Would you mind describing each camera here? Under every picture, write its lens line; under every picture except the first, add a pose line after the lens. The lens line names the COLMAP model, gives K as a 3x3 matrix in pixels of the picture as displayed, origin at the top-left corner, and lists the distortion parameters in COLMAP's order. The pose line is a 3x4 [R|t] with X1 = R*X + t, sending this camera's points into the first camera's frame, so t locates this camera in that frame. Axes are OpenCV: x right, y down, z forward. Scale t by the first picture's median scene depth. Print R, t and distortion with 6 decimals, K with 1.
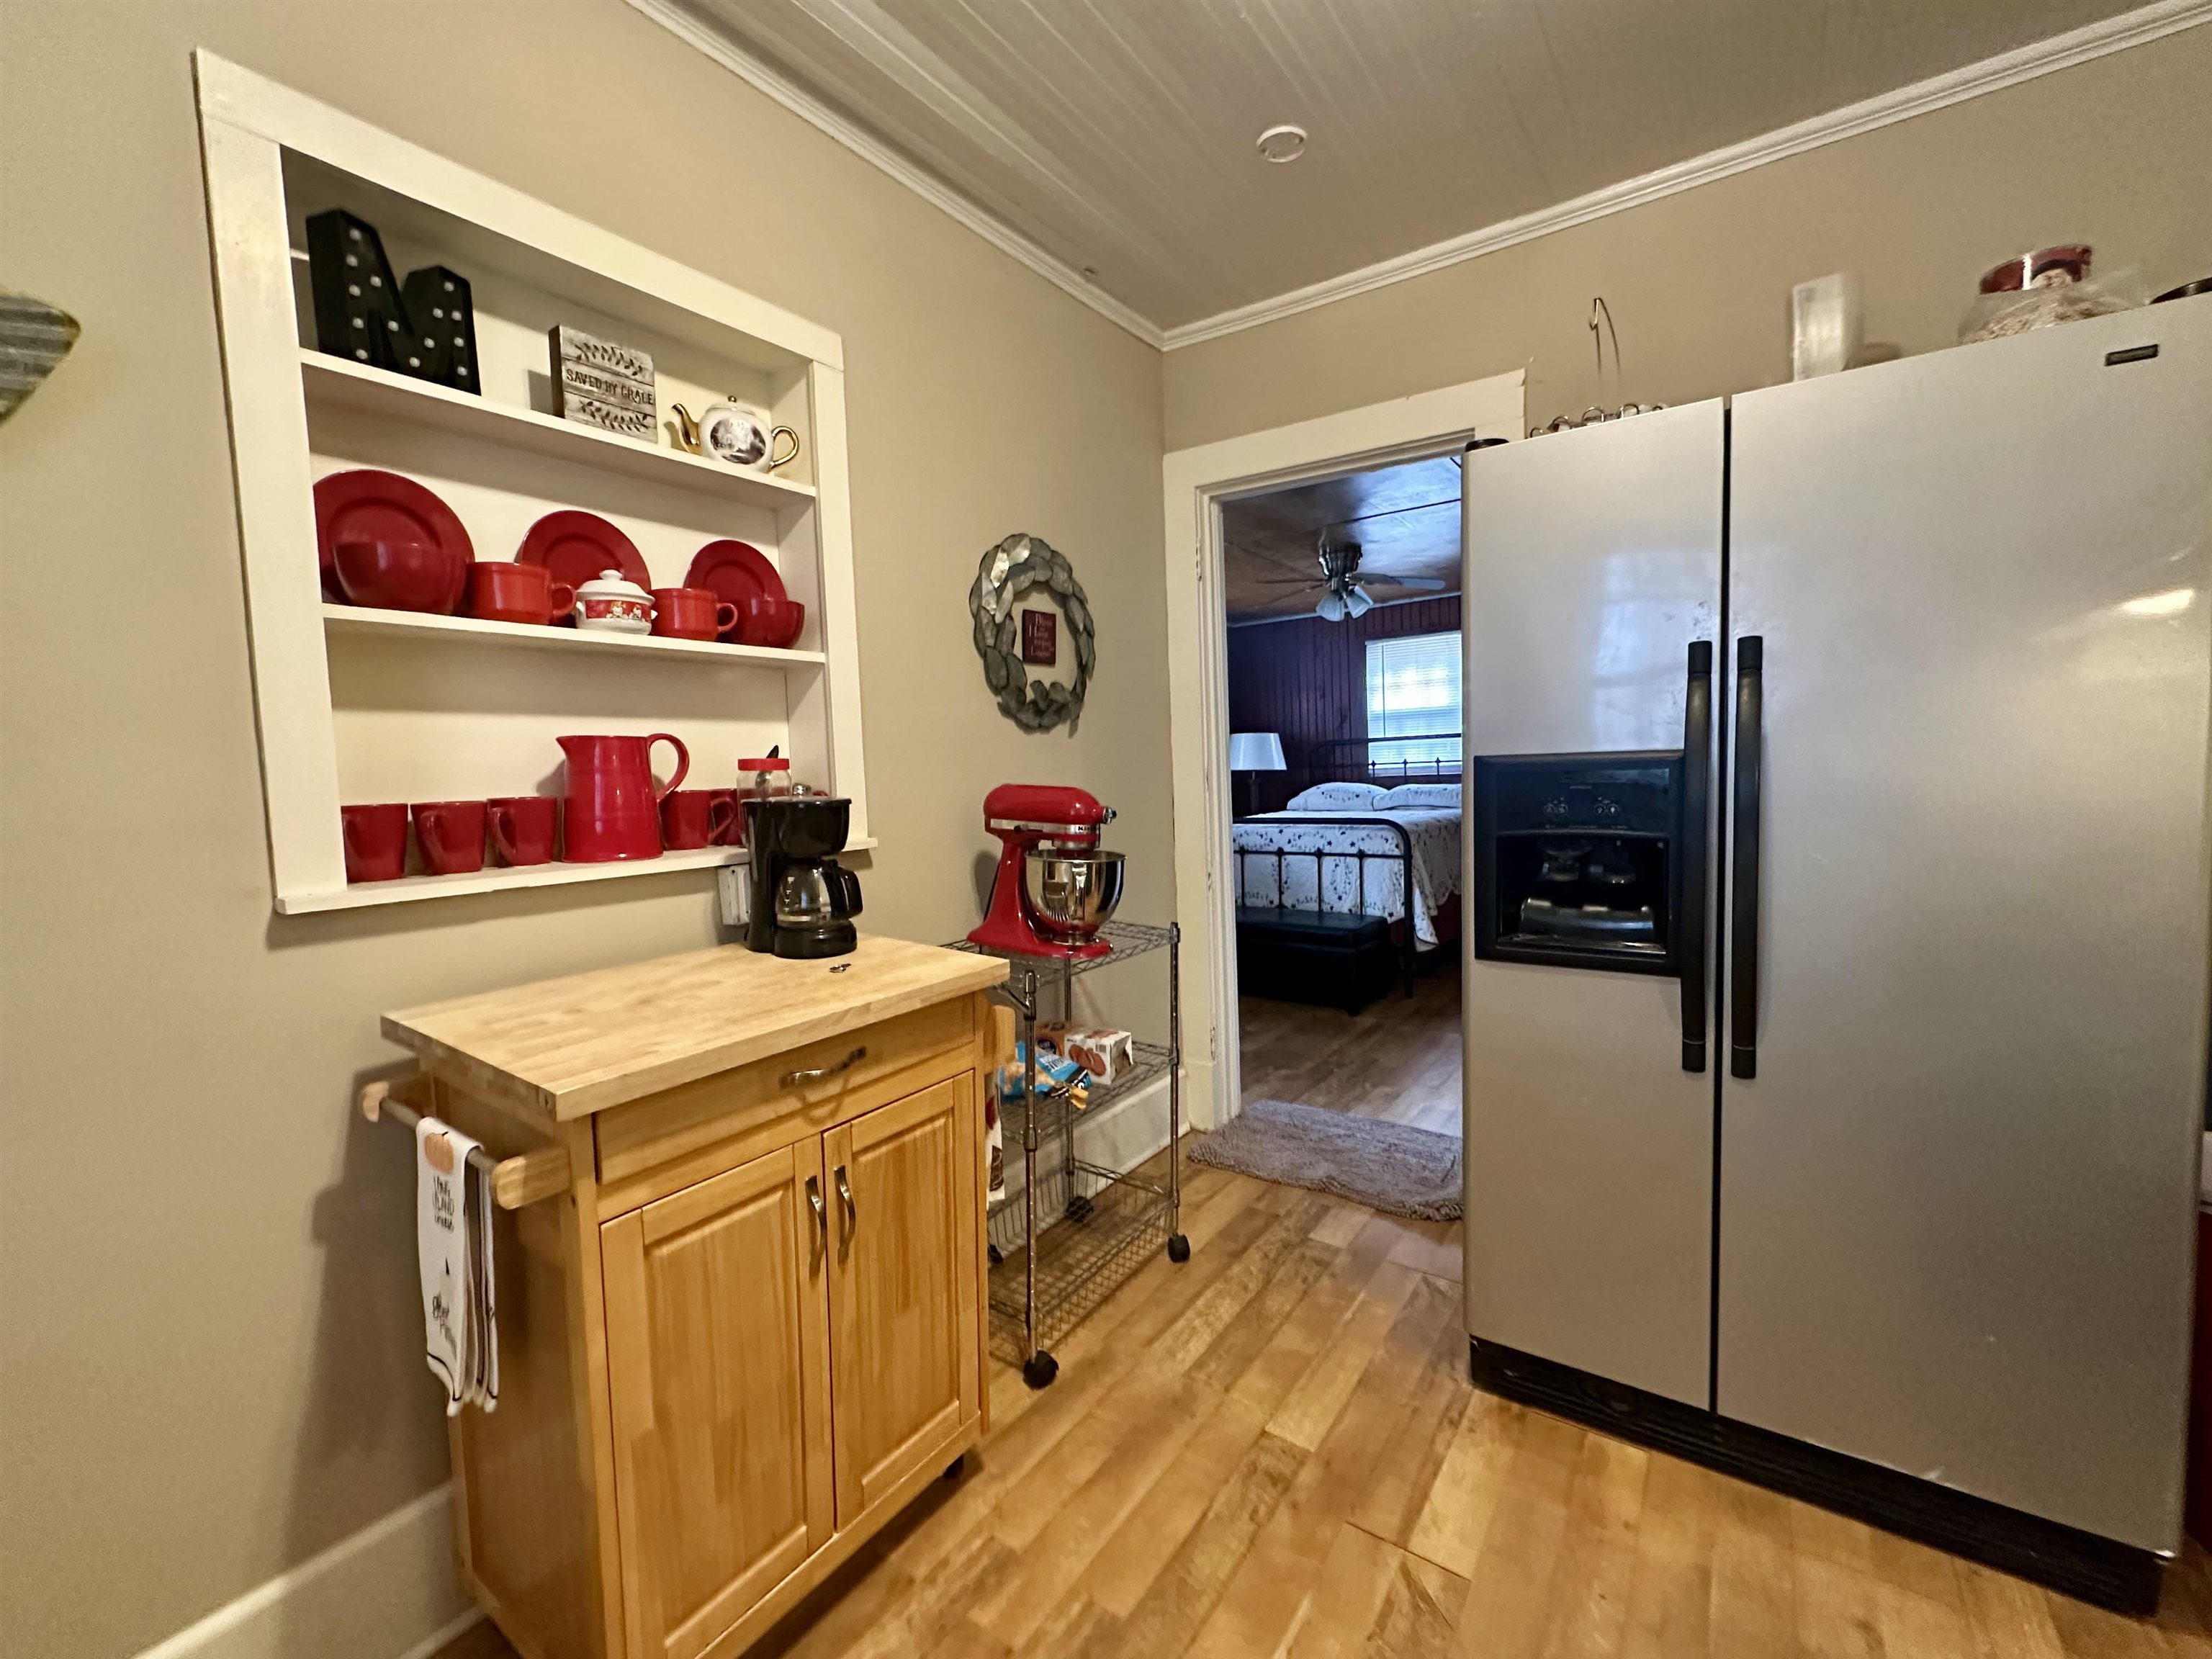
lens RADIAL K [[912.1, 0, 1109.6], [0, 912.1, 826.3], [0, 0, 1]] dist [0.000030, -0.000161]
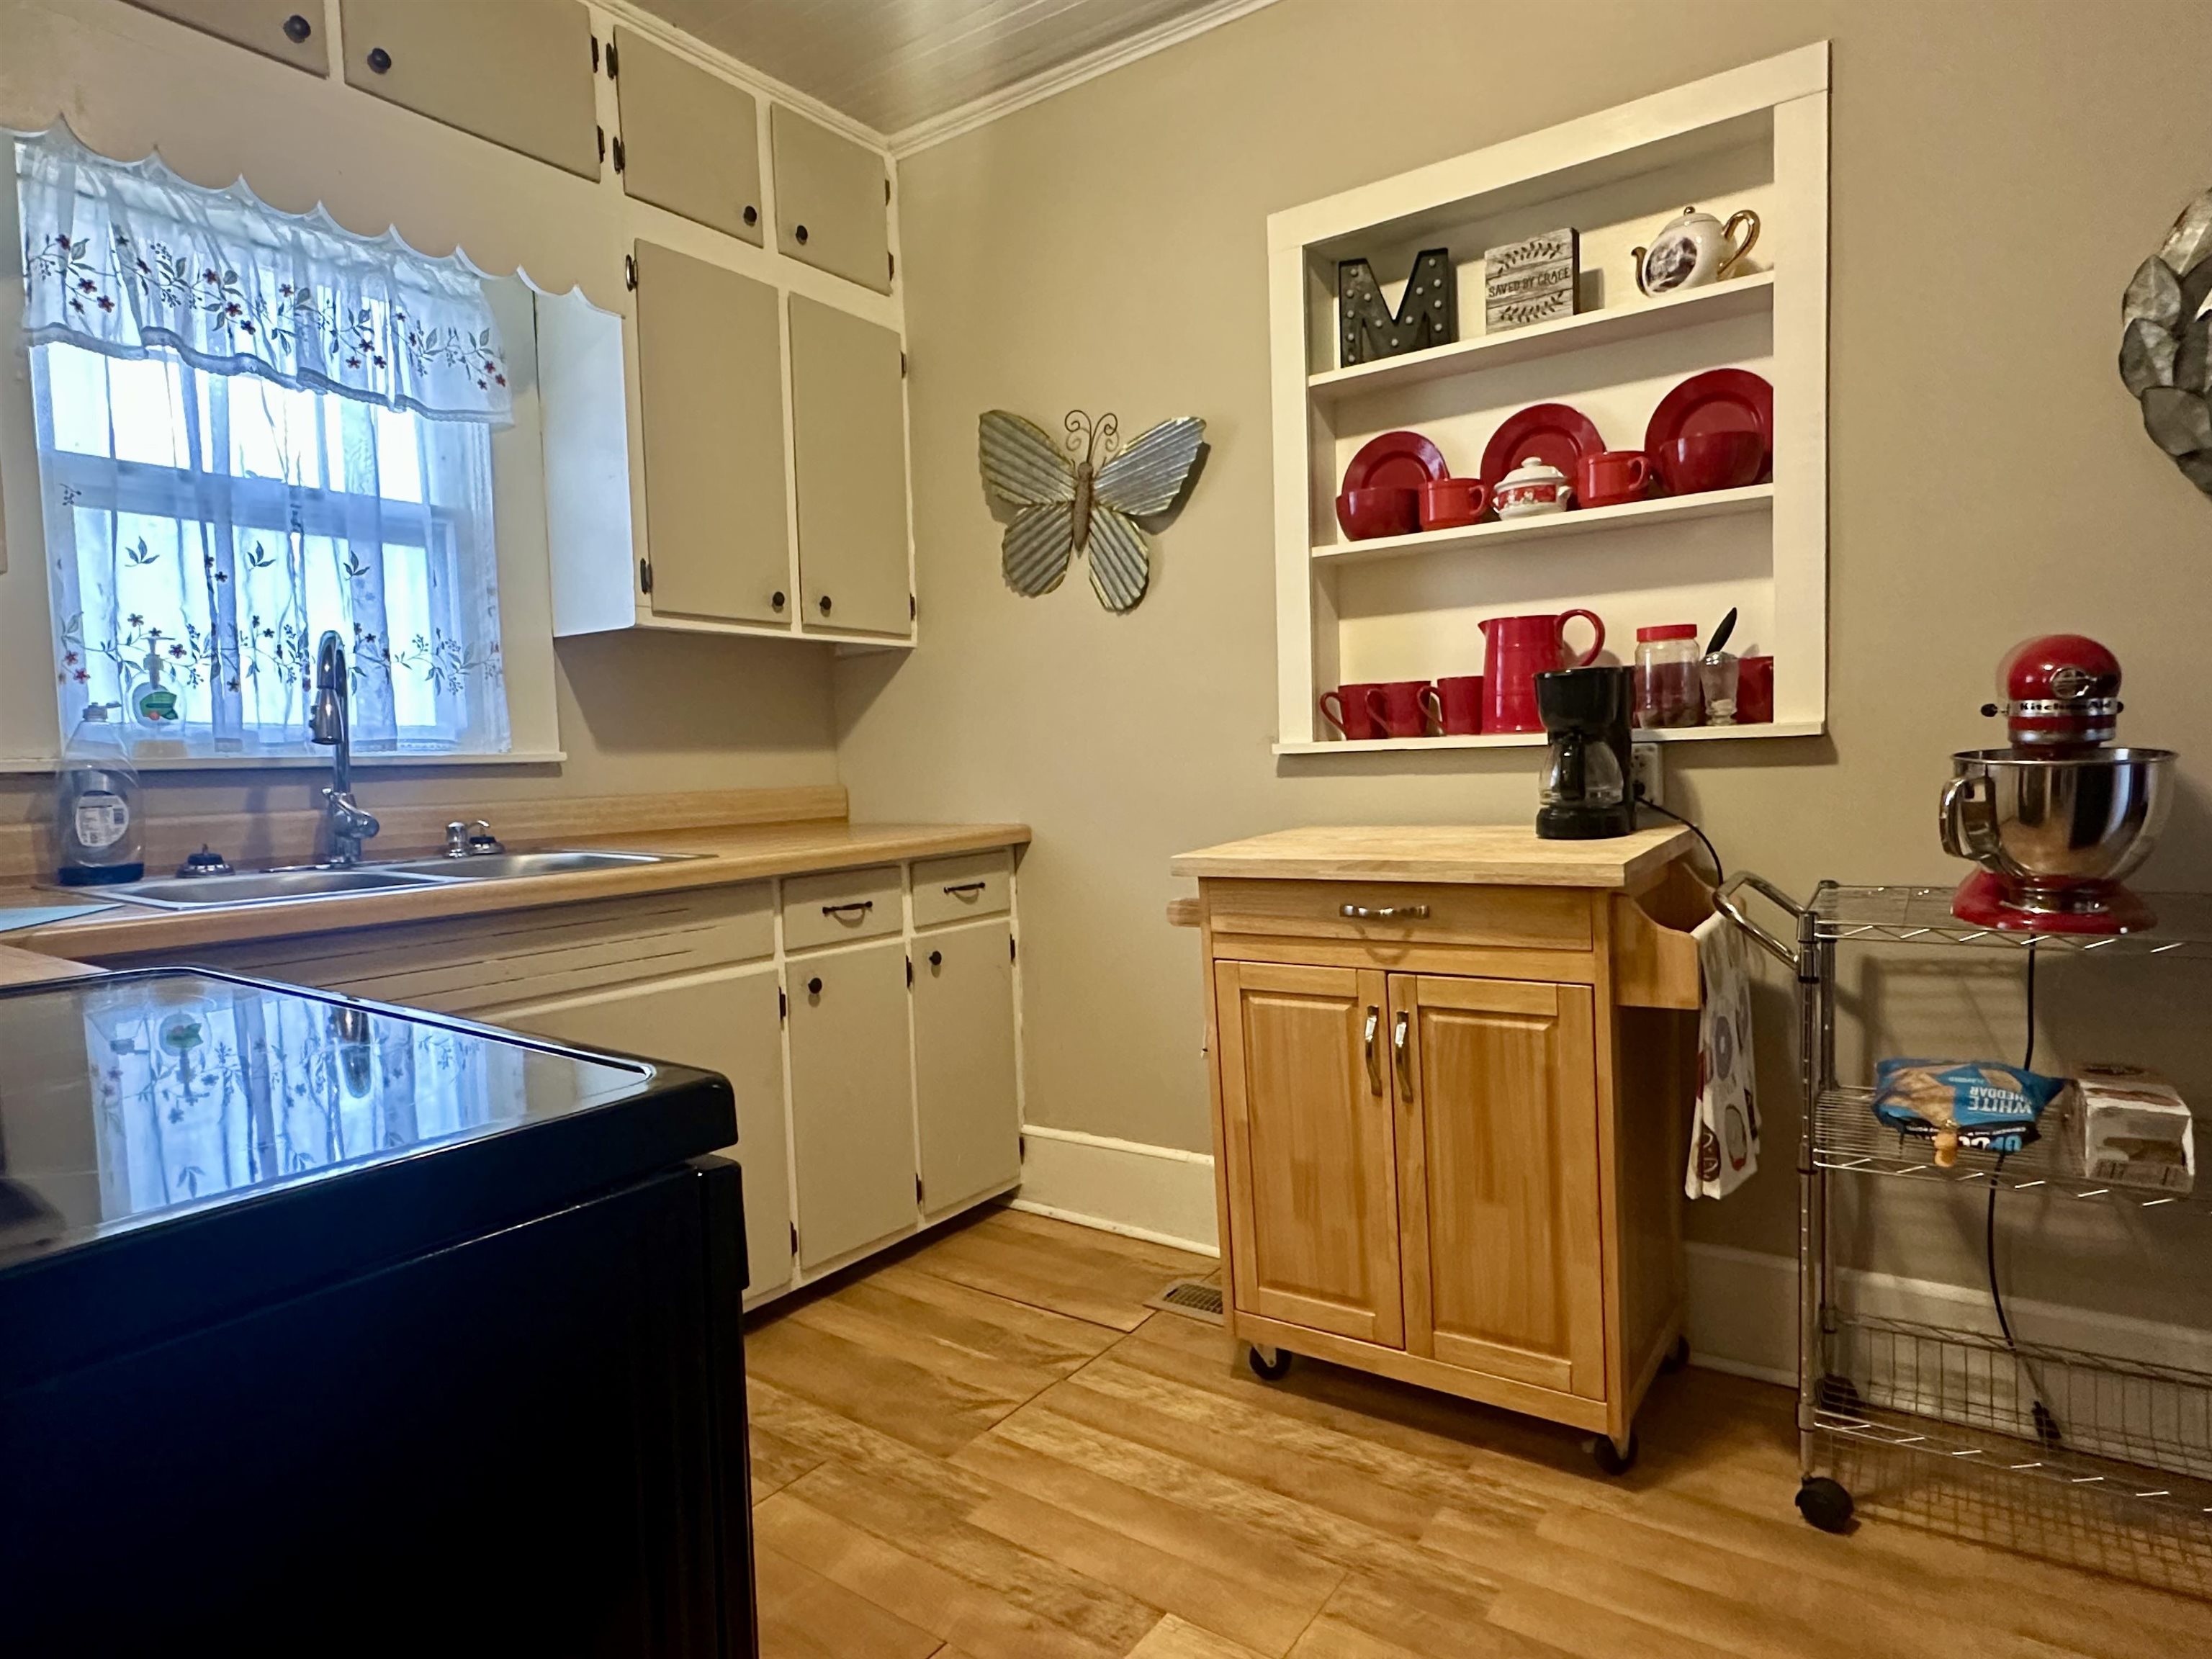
lens RADIAL K [[1271.4, 0, 1107.8], [0, 1271.4, 821.8], [0, 0, 1]] dist [-0.004700, 0.000947]
pose [[-0.002361, 0.082793, -0.996564, 0.996194], [-0.027777, 0.996177, 0.082827, 0.031954], [0.999611, 0.027877, -0.000053, 0.547782]]
